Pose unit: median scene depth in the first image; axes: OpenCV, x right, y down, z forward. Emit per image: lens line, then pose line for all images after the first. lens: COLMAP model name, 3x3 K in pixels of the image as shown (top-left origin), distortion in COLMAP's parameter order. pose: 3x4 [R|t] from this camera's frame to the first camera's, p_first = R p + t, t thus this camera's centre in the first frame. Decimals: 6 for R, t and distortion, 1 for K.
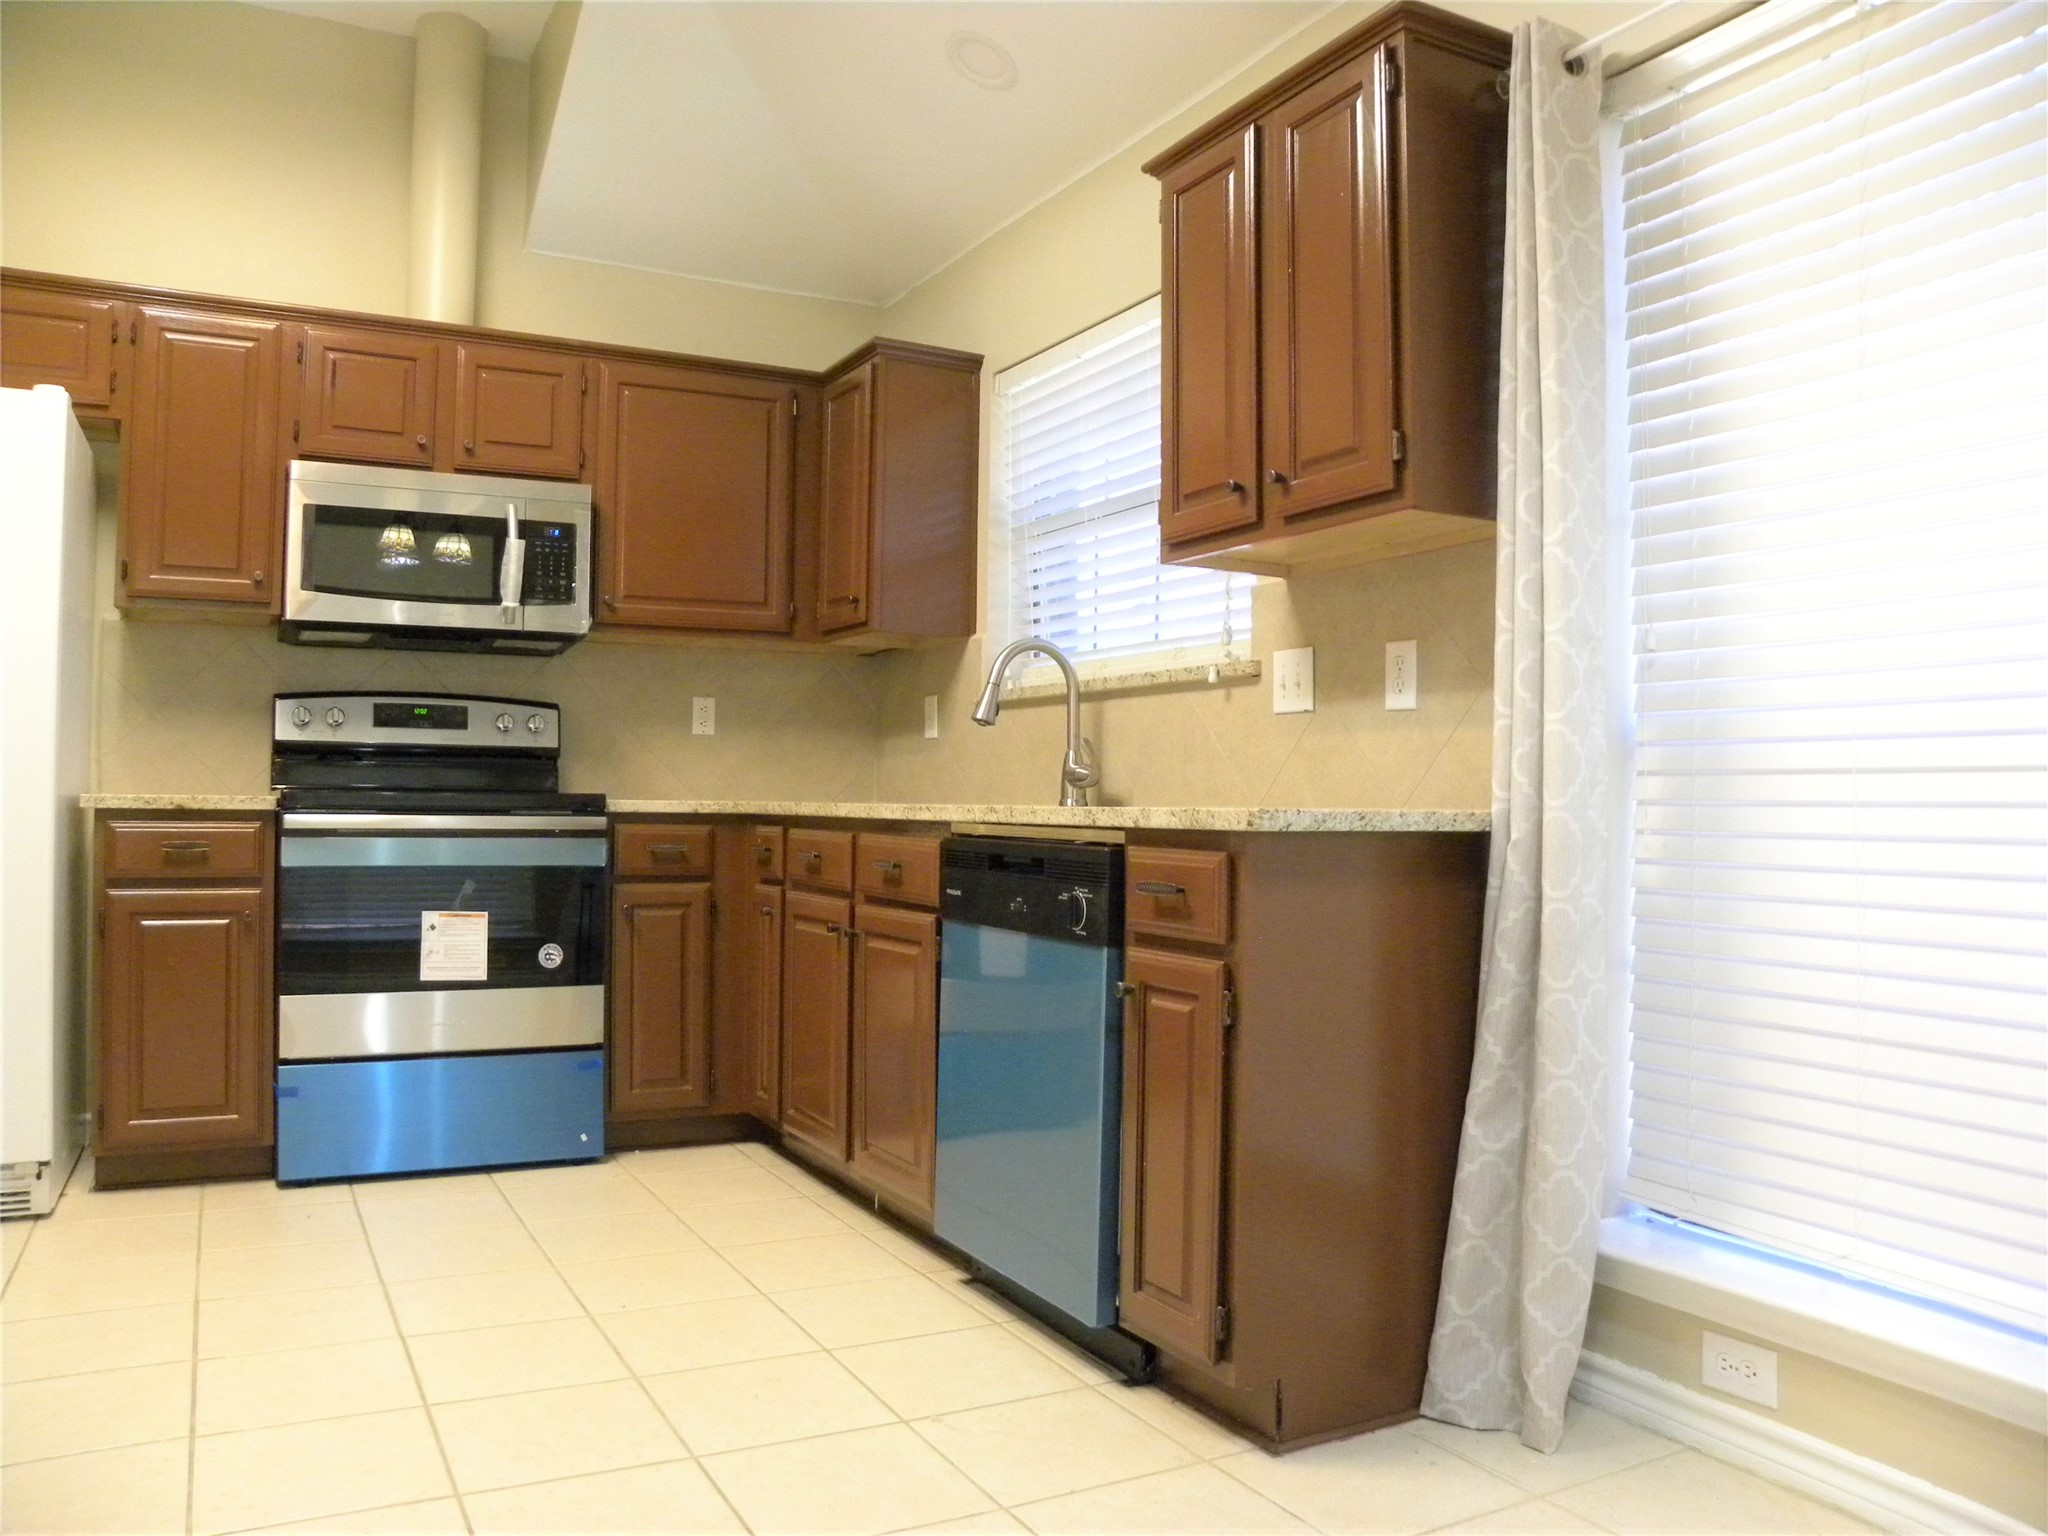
lens RADIAL K [[1545.2, 0, 1024.0], [0, 1545.2, 768.0], [0, 0, 1]] dist [-0.152837, 0.089237]
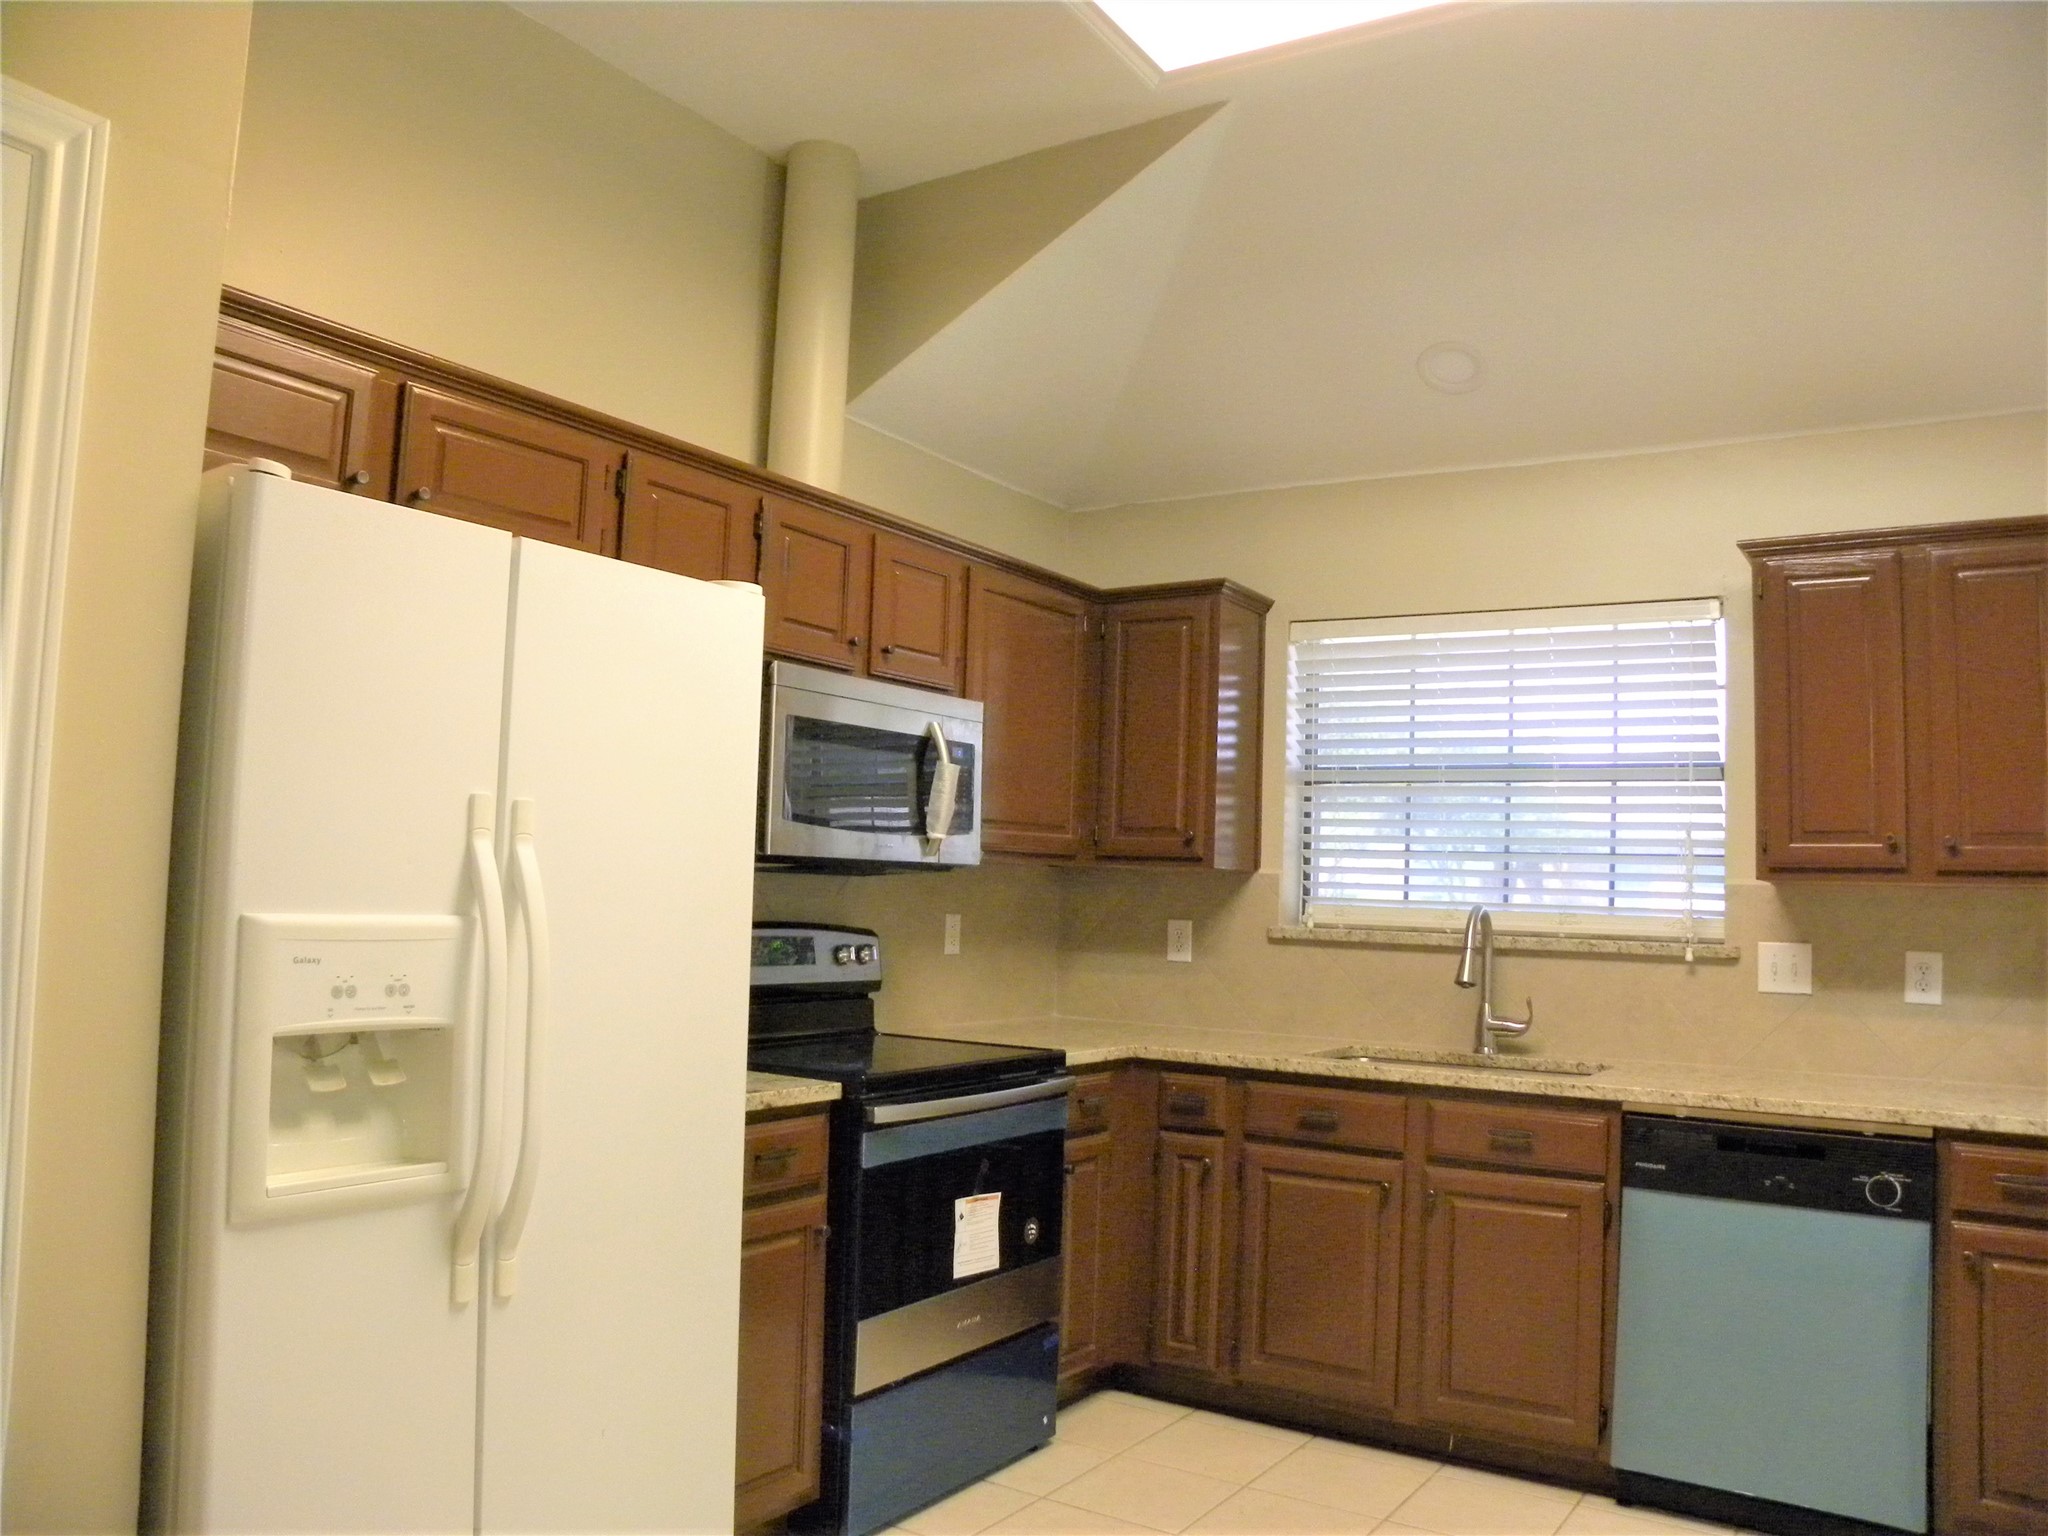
lens RADIAL K [[1545.2, 0, 1024.0], [0, 1545.2, 768.0], [0, 0, 1]] dist [-0.152837, 0.089237]
pose [[0.877461, 0.058095, 0.476116, -0.799578], [-0.036518, 0.997848, -0.054455, -0.109312], [-0.478255, 0.030395, 0.877695, 0.190050]]
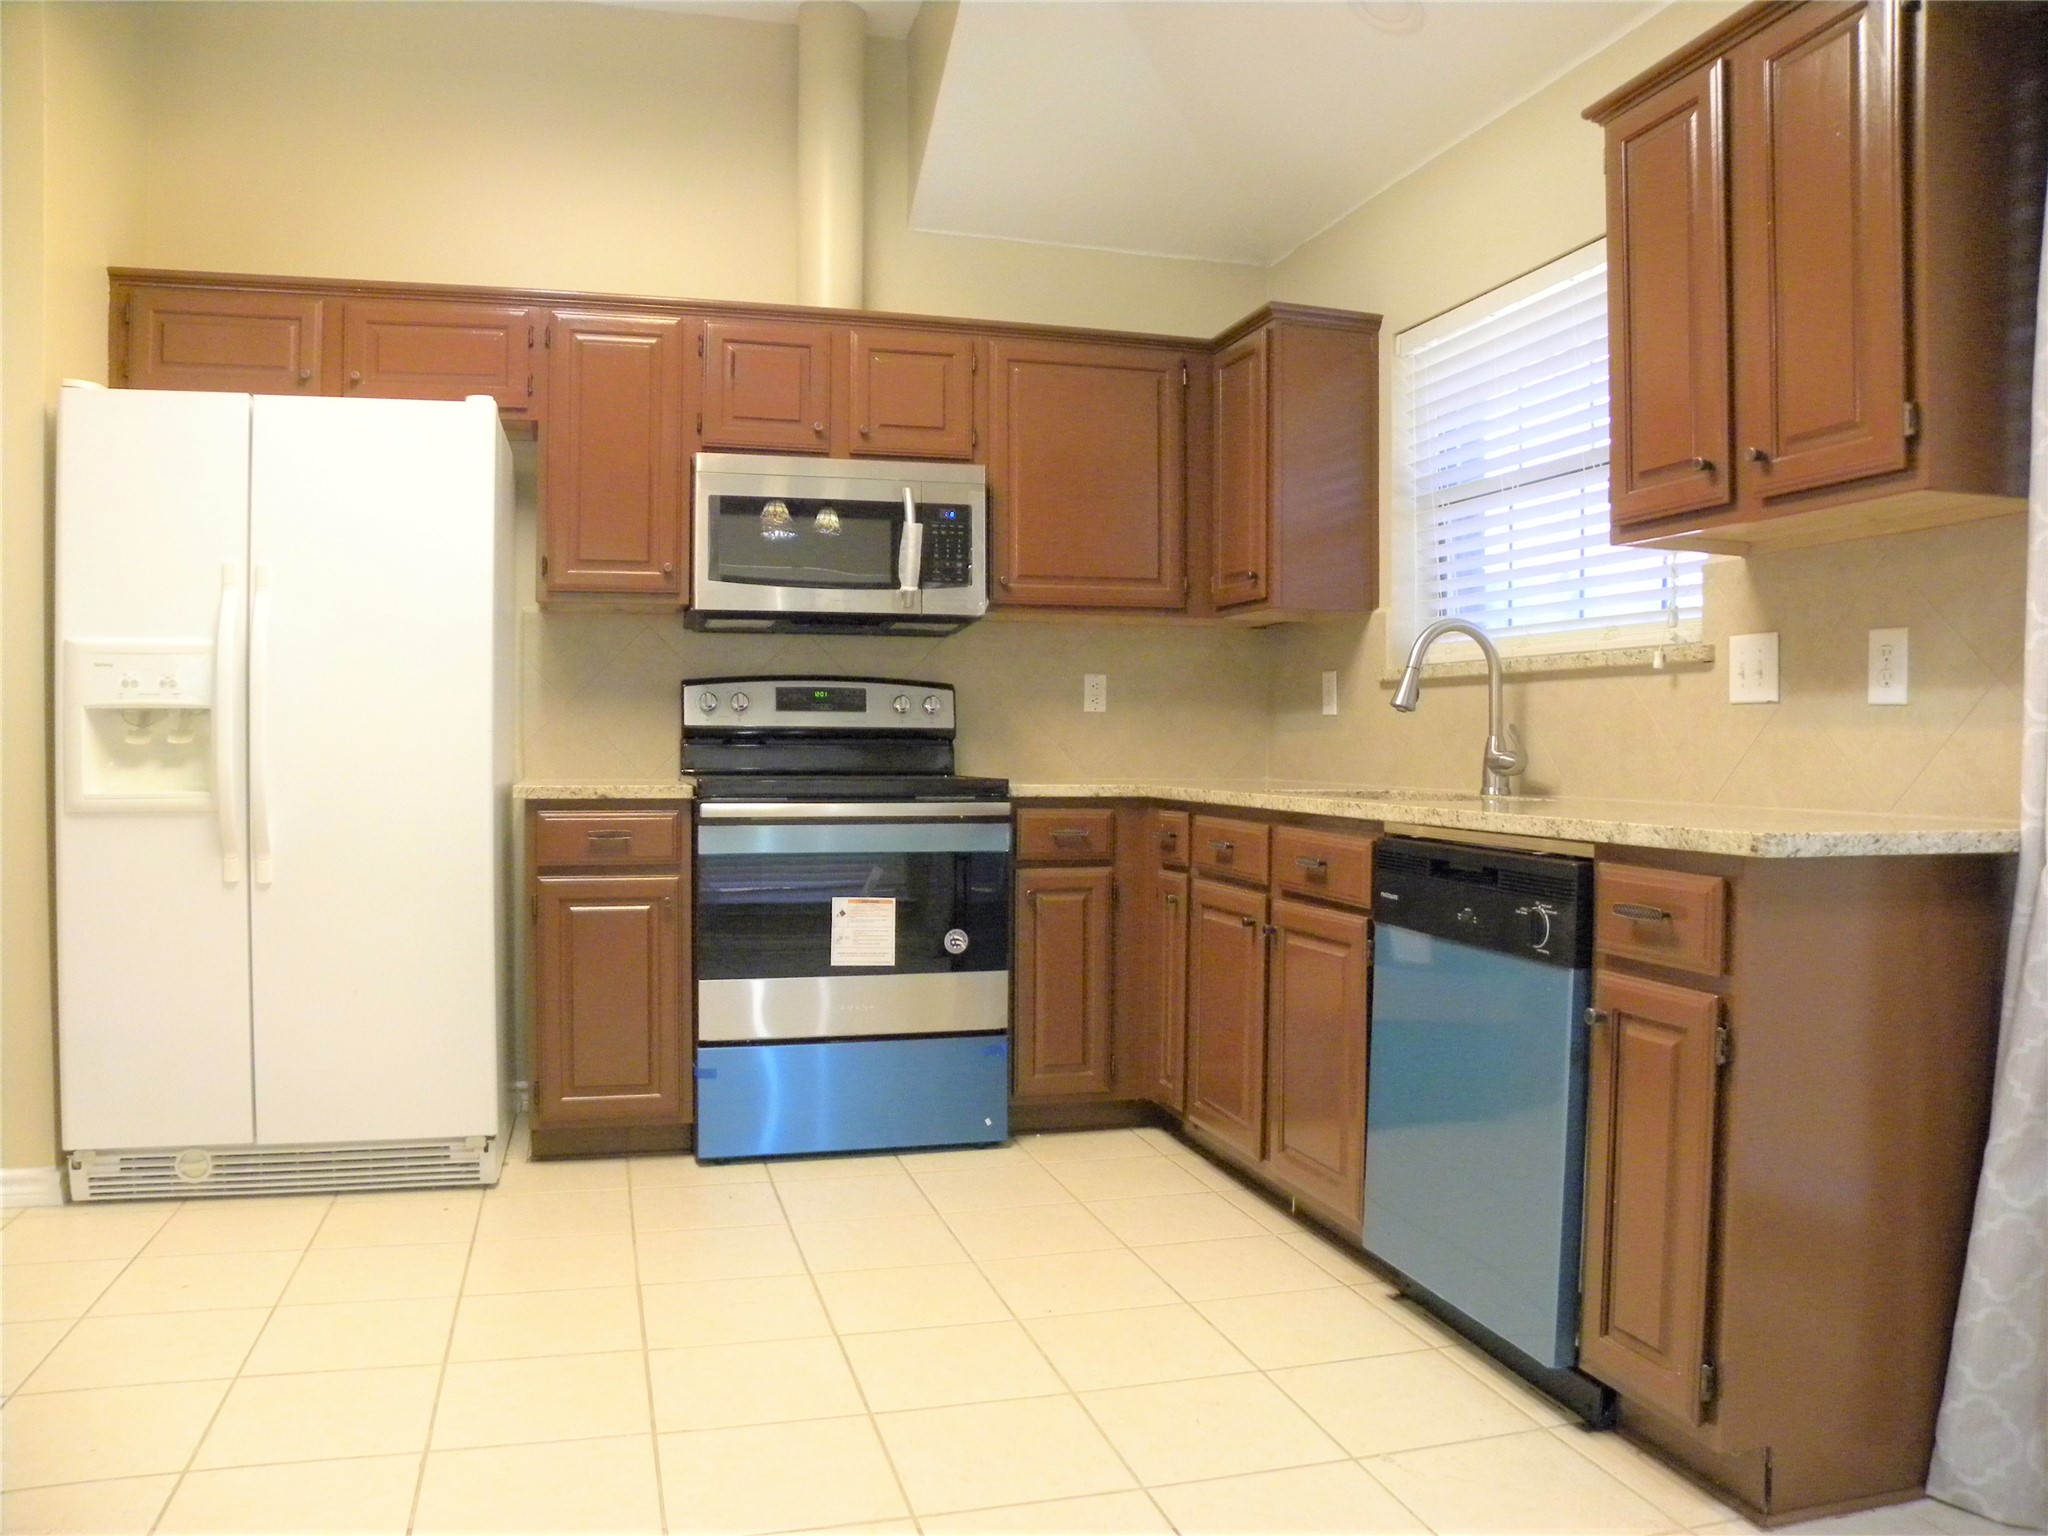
lens RADIAL K [[1545.2, 0, 1024.0], [0, 1545.2, 768.0], [0, 0, 1]] dist [-0.152837, 0.089237]
pose [[0.976238, -0.001083, -0.216698, -0.048680], [0.009045, 0.999320, 0.035754, -0.027633], [0.216512, -0.036864, 0.975584, 0.023014]]
